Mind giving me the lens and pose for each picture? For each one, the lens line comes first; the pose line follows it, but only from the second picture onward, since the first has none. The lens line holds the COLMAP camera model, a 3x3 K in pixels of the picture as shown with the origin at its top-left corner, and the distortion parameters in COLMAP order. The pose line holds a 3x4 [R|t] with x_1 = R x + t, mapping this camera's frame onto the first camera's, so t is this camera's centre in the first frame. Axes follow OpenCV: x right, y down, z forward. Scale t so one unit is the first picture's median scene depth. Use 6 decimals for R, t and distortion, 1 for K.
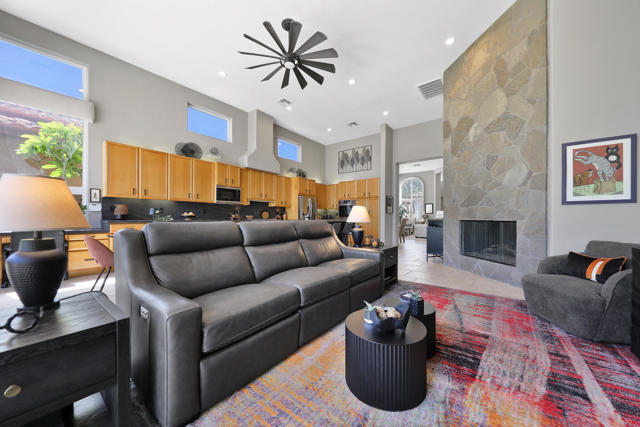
lens RADIAL K [[228.6, 0, 325.0], [0, 228.6, 217.3], [0, 0, 1]] dist [-0.000540, -0.000288]
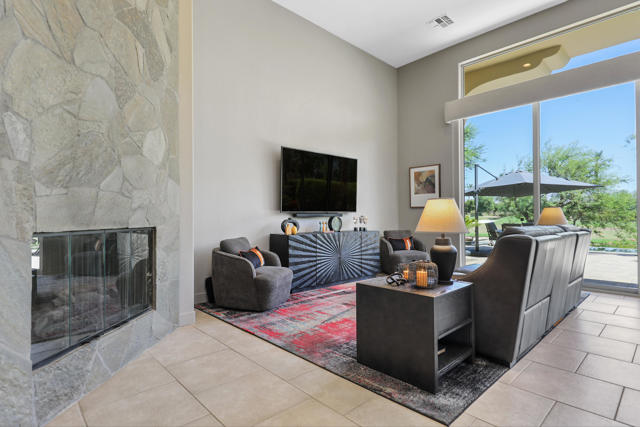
lens RADIAL K [[337.2, 0, 321.5], [0, 337.2, 211.7], [0, 0, 1]] dist [0.020210, -0.007524]
pose [[-0.987188, -0.000233, 0.159564, 0.319972], [-0.003437, 0.999798, -0.019804, -0.005278], [-0.159527, -0.020098, -0.986989, 1.919378]]
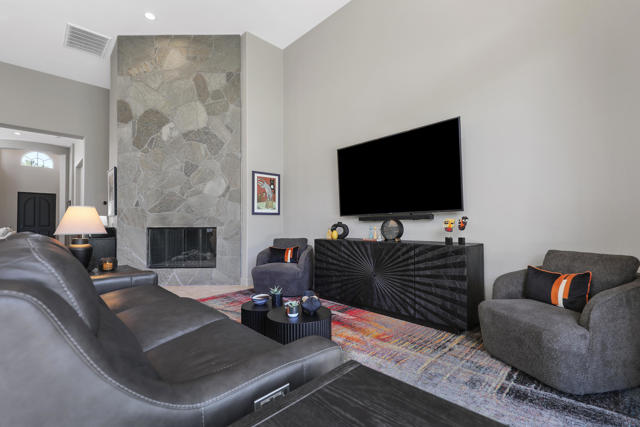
lens RADIAL K [[293.8, 0, 318.6], [0, 293.8, 218.9], [0, 0, 1]] dist [0.013352, -0.000178]
pose [[0.151273, 0.011505, 0.988425, -0.581071], [0.004202, 0.999916, -0.012282, -0.005604], [-0.988483, 0.006011, 0.151212, 0.299034]]
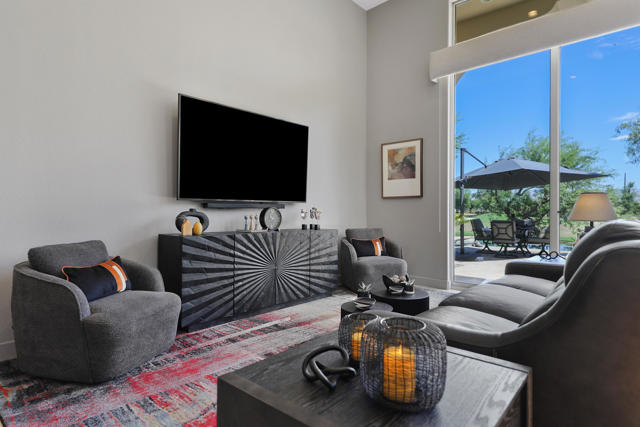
lens RADIAL K [[358.5, 0, 321.3], [0, 358.5, 214.9], [0, 0, 1]] dist [0.013678, 0.000008]
pose [[-0.996879, -0.007674, 0.078569, 0.257002], [-0.007779, 0.999969, -0.001028, 0.009081], [-0.078558, -0.001636, -0.996908, 1.412223]]
